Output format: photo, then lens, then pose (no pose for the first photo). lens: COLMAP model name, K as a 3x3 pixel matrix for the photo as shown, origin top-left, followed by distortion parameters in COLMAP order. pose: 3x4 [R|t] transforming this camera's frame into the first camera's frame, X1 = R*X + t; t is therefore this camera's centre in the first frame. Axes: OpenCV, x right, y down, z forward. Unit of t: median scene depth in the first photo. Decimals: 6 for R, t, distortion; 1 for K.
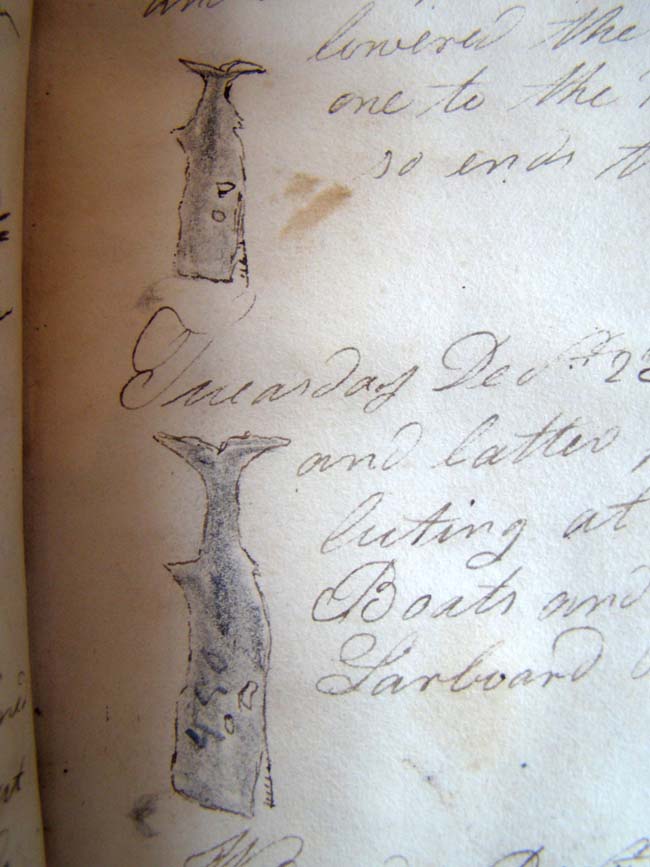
lens RADIAL K [[739.2, 0, 331.2], [0, 739.2, 435.5], [0, 0, 1]] dist [-0.173967, 0.069766]
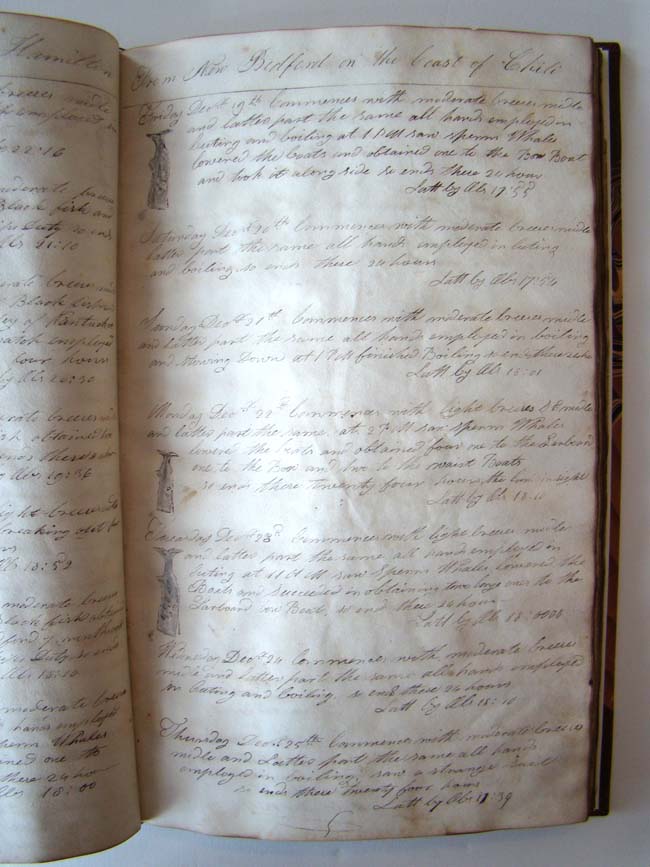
lens RADIAL K [[739.2, 0, 328.9], [0, 739.2, 433.5], [0, 0, 1]] dist [-0.173967, 0.069766]
pose [[0.991945, 0.028576, -0.123401, 1.286910], [-0.016828, 0.995315, 0.095215, -1.087215], [0.125544, -0.092371, 0.987778, -3.023164]]
